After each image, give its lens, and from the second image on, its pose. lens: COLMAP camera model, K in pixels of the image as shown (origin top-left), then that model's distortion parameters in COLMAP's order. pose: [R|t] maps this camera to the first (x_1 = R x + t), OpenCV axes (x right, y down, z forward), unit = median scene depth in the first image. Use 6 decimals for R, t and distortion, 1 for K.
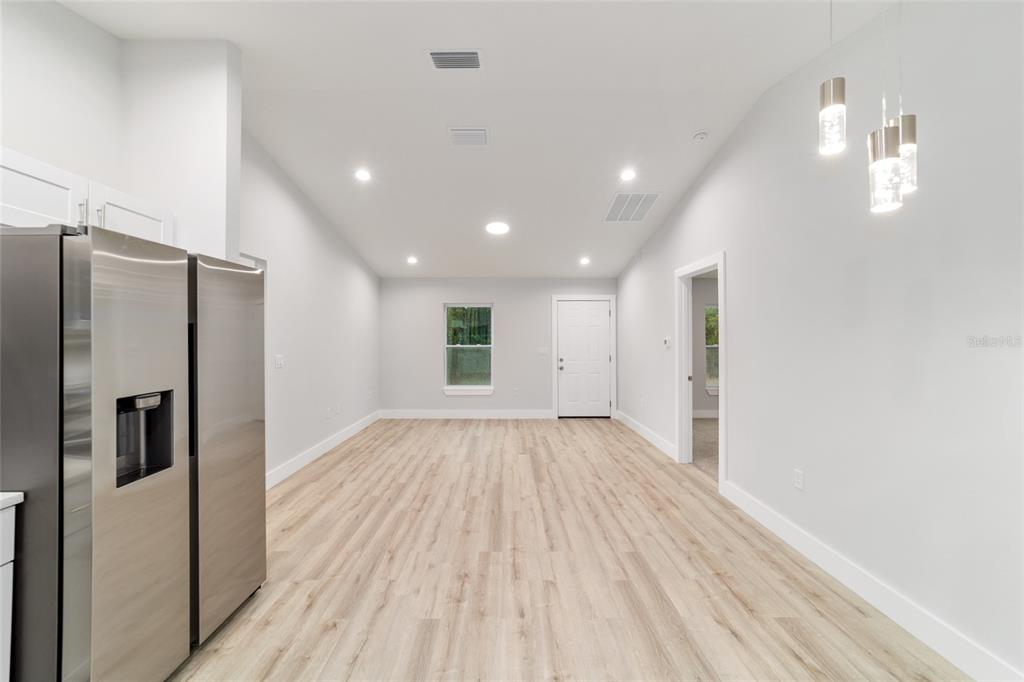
lens RADIAL K [[394.6, 0, 503.8], [0, 394.6, 331.8], [0, 0, 1]] dist [-0.020111, 0.009036]
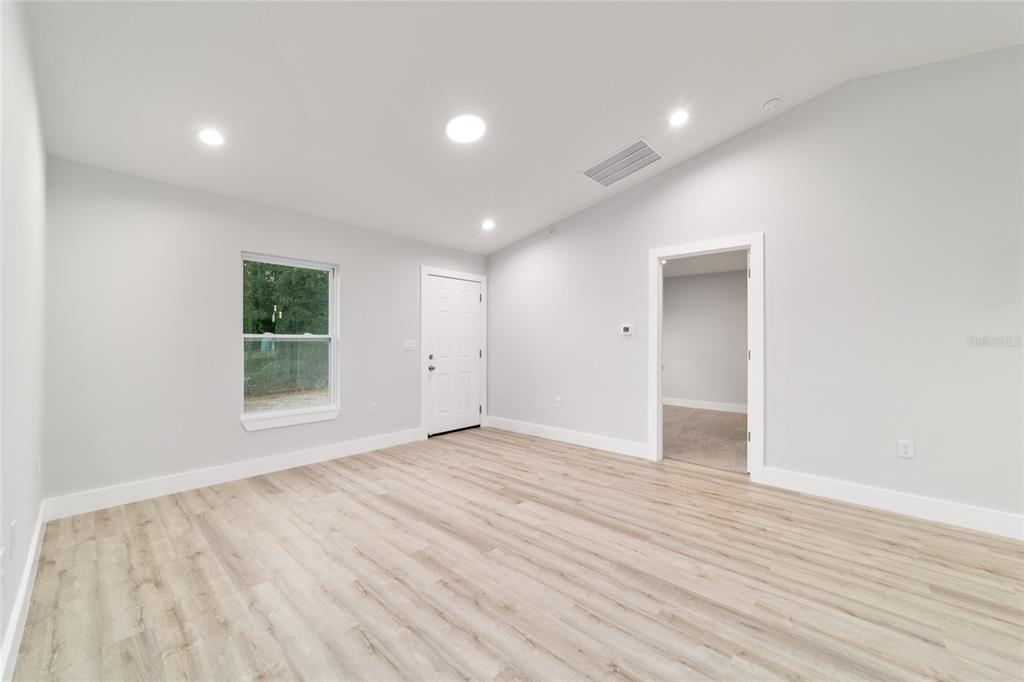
lens RADIAL K [[393.5, 0, 505.7], [0, 393.5, 340.7], [0, 0, 1]] dist [-0.019309, 0.008929]
pose [[0.674222, 0.004570, 0.738514, -0.569081], [-0.016559, 0.999823, 0.008931, 0.063065], [-0.738343, -0.018250, 0.674179, 0.794657]]
